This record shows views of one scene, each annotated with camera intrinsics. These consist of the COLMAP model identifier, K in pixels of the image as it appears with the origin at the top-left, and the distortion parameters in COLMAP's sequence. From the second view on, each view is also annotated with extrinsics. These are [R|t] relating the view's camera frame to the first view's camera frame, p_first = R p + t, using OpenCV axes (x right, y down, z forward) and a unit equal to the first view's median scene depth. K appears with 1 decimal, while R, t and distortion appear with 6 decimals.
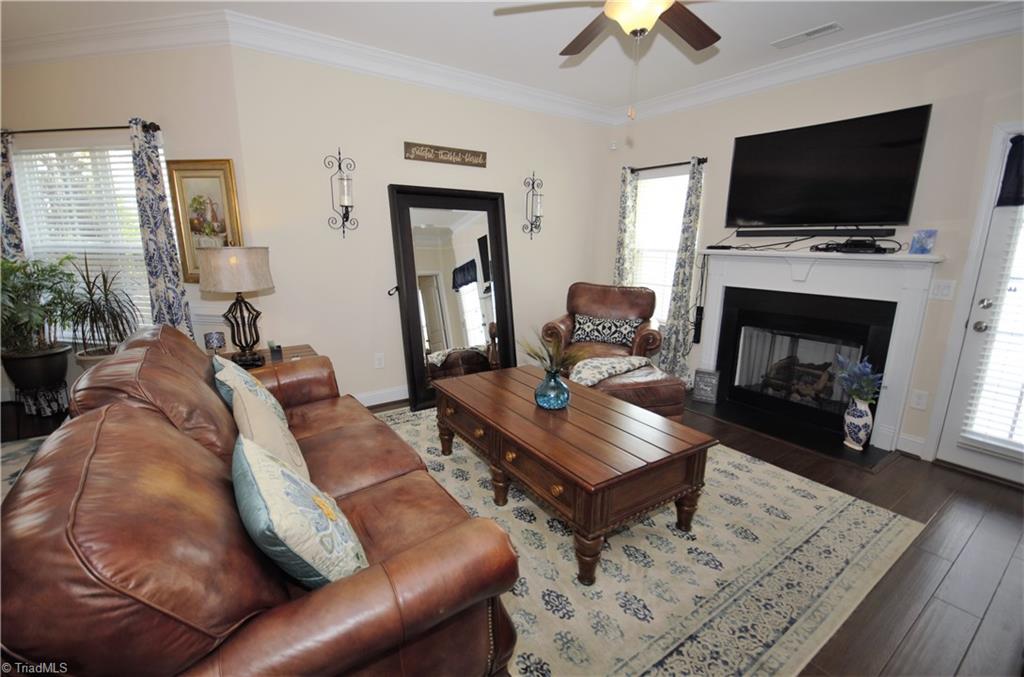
lens RADIAL K [[451.8, 0, 514.0], [0, 451.8, 345.9], [0, 0, 1]] dist [0.013192, -0.015290]
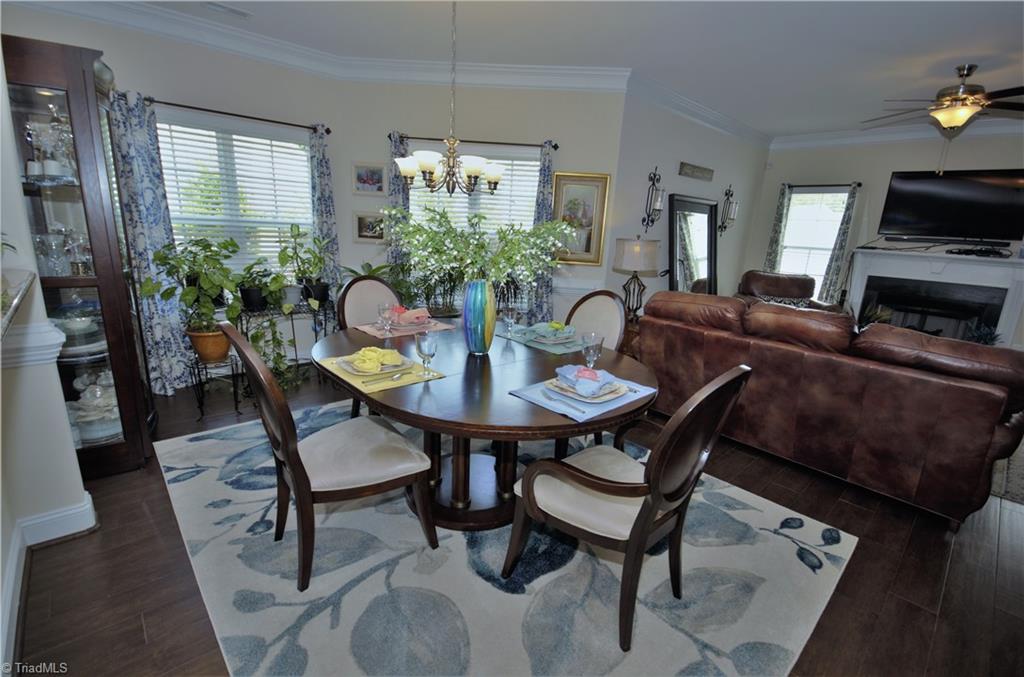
lens RADIAL K [[447.0, 0, 504.2], [0, 447.0, 340.9], [0, 0, 1]] dist [0.002490, -0.014057]
pose [[0.992581, 0.003767, 0.121523, -0.890699], [-0.006299, 0.999771, 0.020455, 0.052081], [-0.121418, -0.021068, 0.992378, -0.243915]]
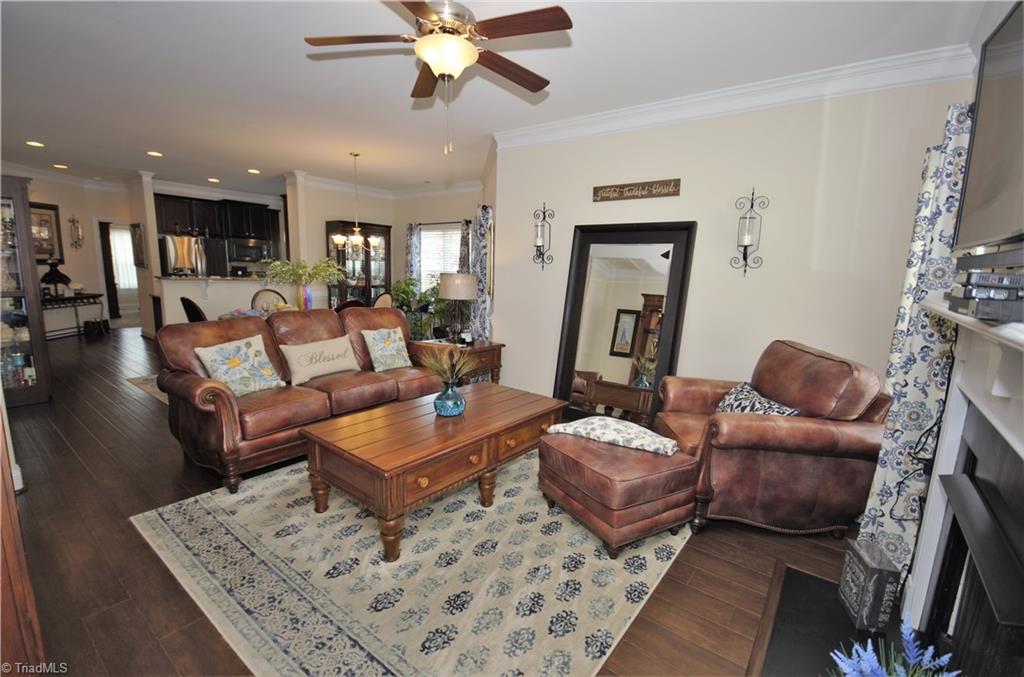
lens RADIAL K [[447.0, 0, 504.2], [0, 447.0, 340.9], [0, 0, 1]] dist [0.002490, -0.014057]
pose [[0.297551, 0.150318, -0.942798, 0.777913], [-0.250636, 0.965188, 0.074786, -0.105105], [0.921219, 0.214047, 0.324868, 0.500396]]
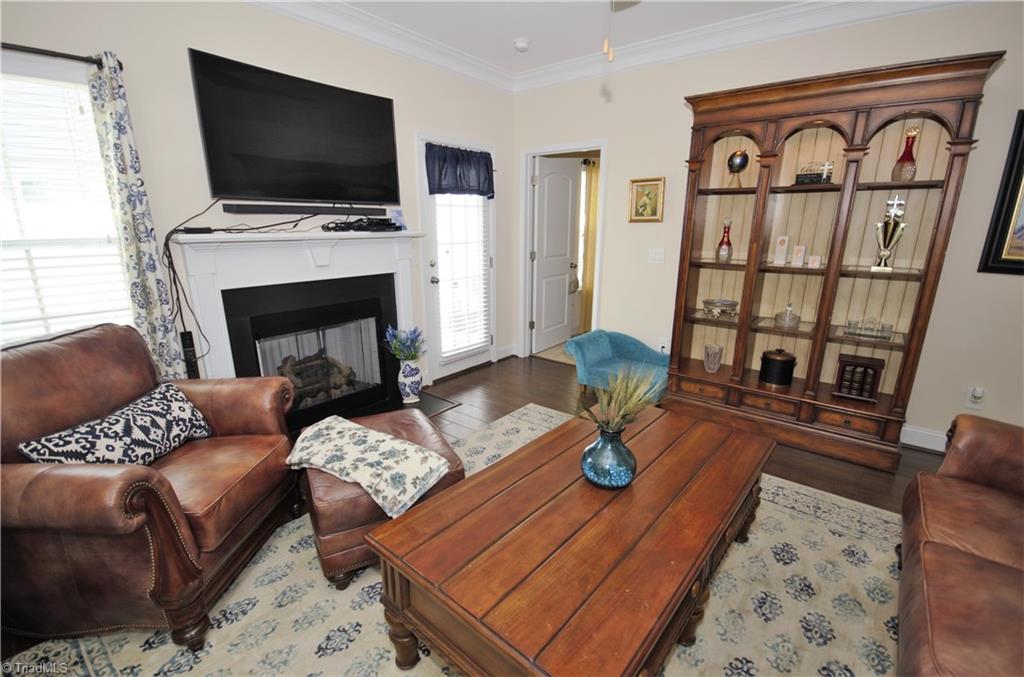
lens RADIAL K [[444.2, 0, 513.8], [0, 444.2, 343.1], [0, 0, 1]] dist [0.030246, -0.013804]
pose [[-0.260264, -0.263427, 0.928908, -0.289538], [0.218274, 0.921105, 0.322370, -0.195737], [-0.940542, 0.286658, -0.182231, 0.818475]]
